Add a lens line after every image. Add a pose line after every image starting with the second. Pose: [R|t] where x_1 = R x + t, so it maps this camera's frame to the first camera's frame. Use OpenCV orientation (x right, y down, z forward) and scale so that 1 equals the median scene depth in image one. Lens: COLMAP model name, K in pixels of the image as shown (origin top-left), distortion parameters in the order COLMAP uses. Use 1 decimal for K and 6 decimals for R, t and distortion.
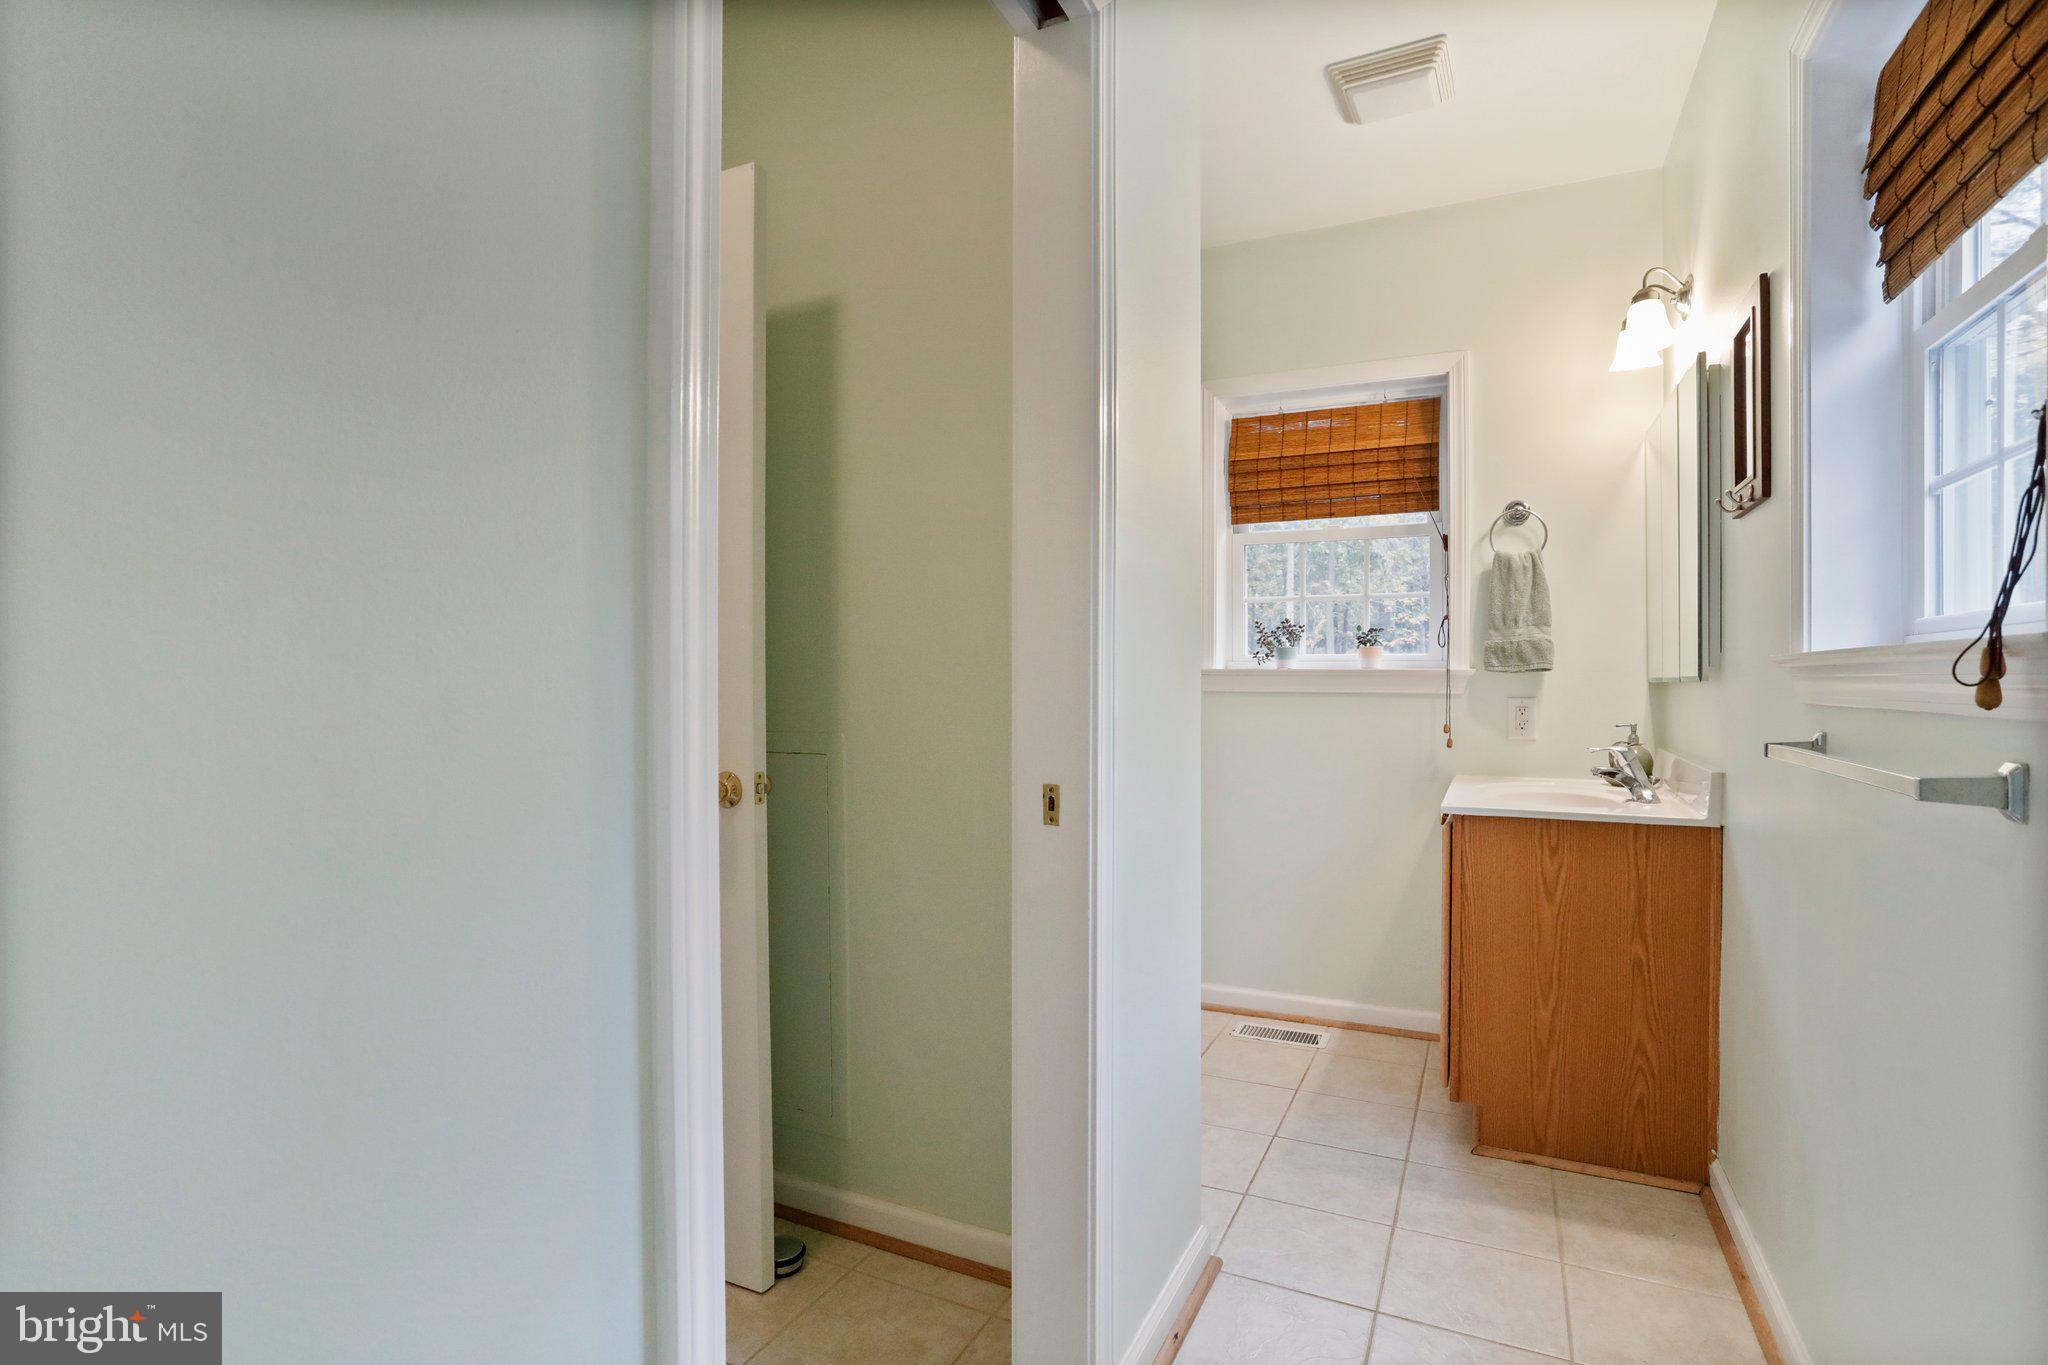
lens RADIAL K [[1031.1, 0, 1045.1], [0, 1031.1, 673.9], [0, 0, 1]] dist [-0.000991, 0.002014]
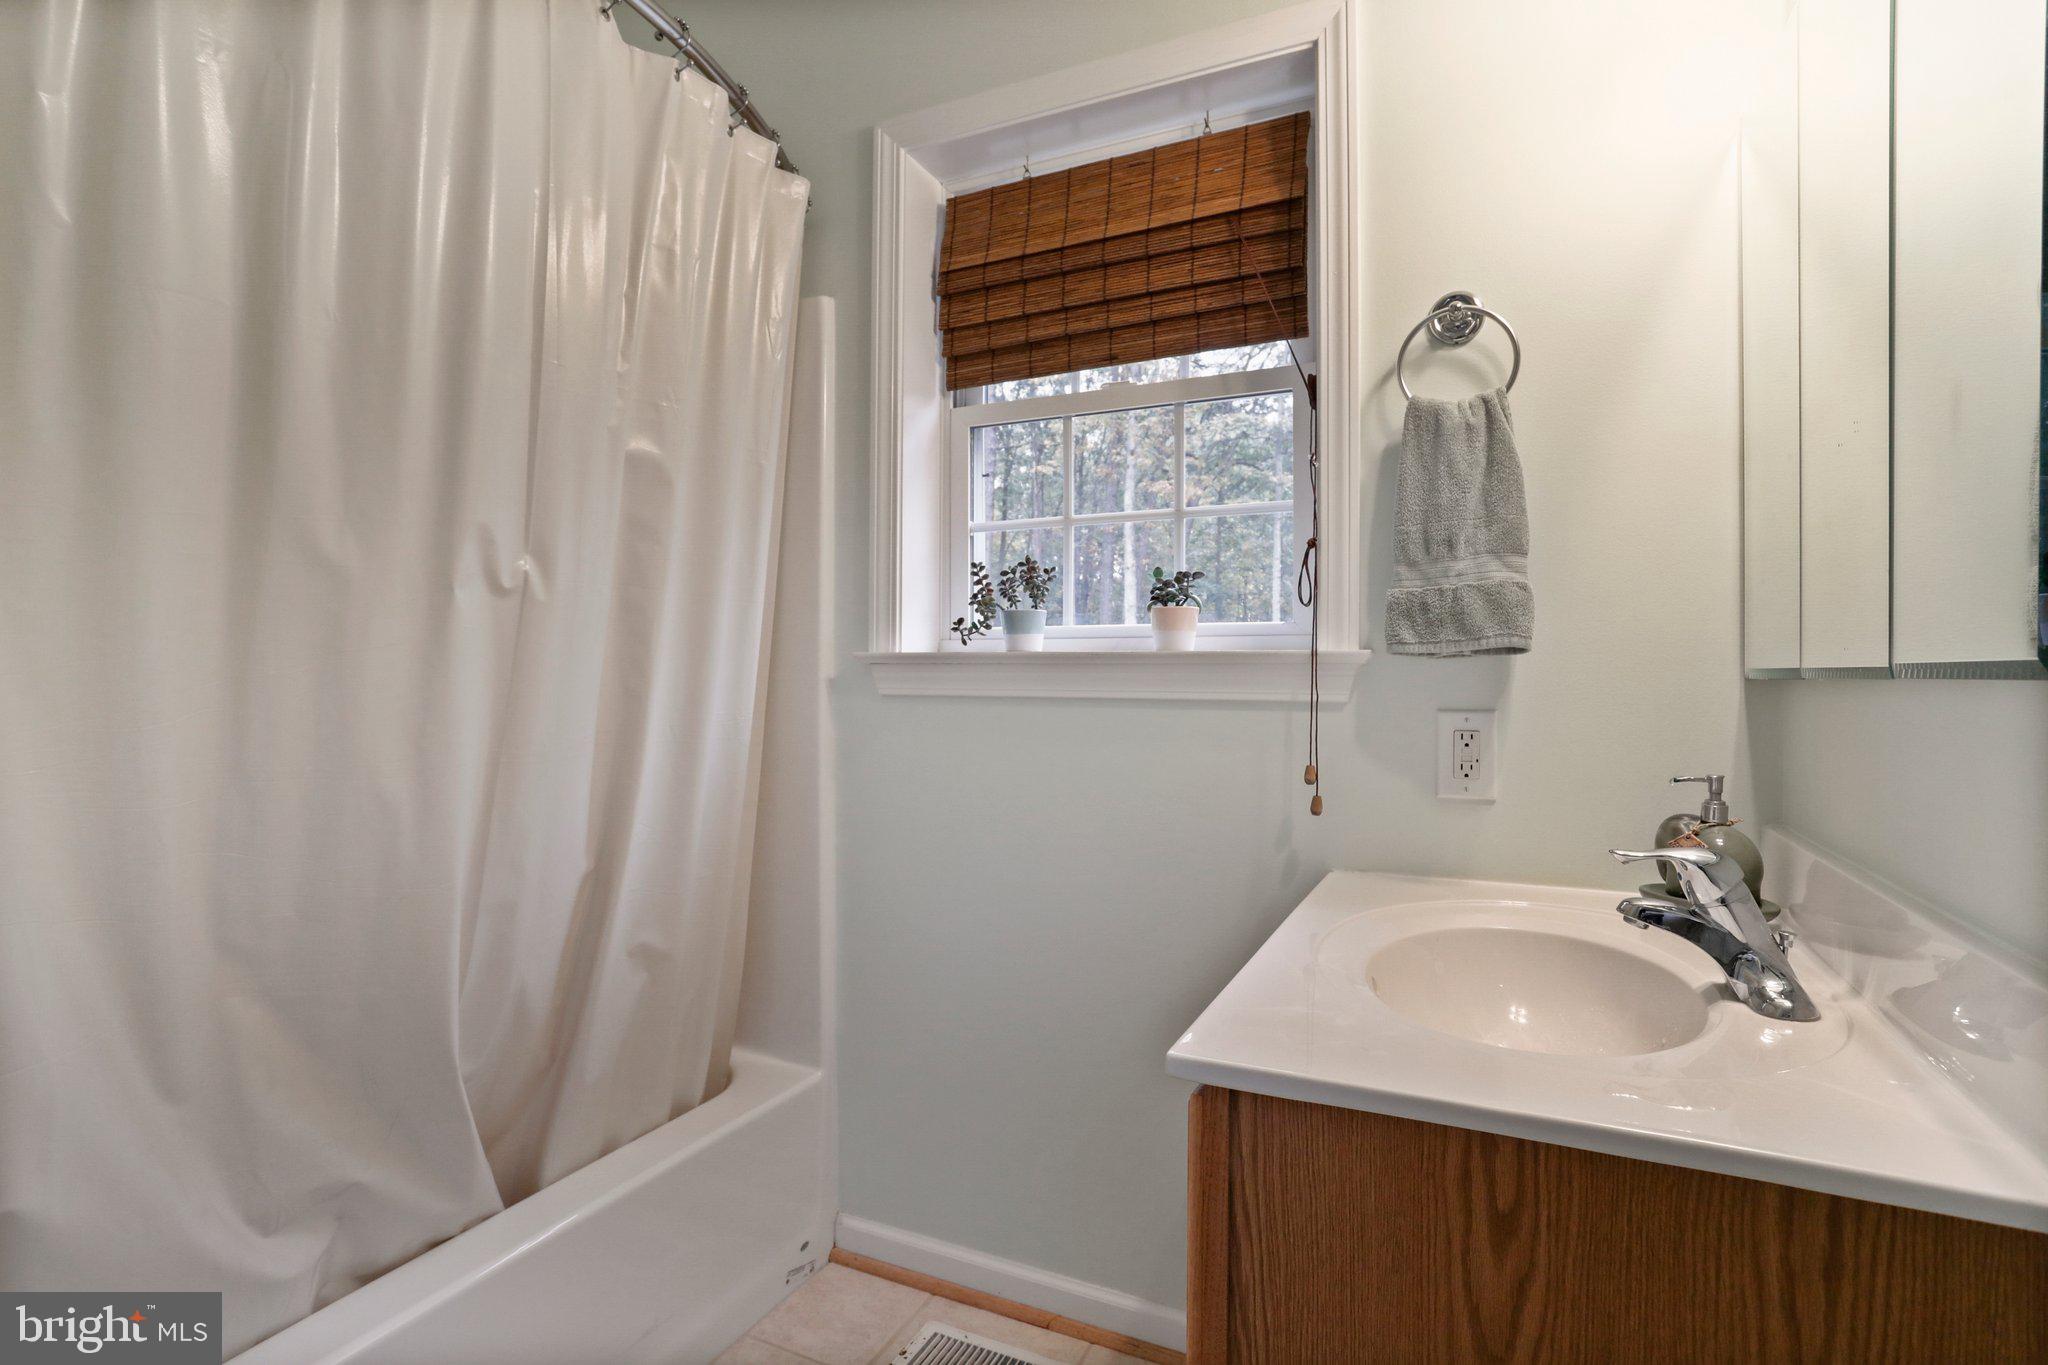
lens RADIAL K [[1018.5, 0, 1012.8], [0, 1018.5, 667.0], [0, 0, 1]] dist [-0.019470, 0.000675]
pose [[0.999151, -0.000626, -0.041186, 0.261492], [0.000733, 0.999996, 0.002575, 0.001797], [0.041185, -0.002603, 0.999148, 0.504649]]
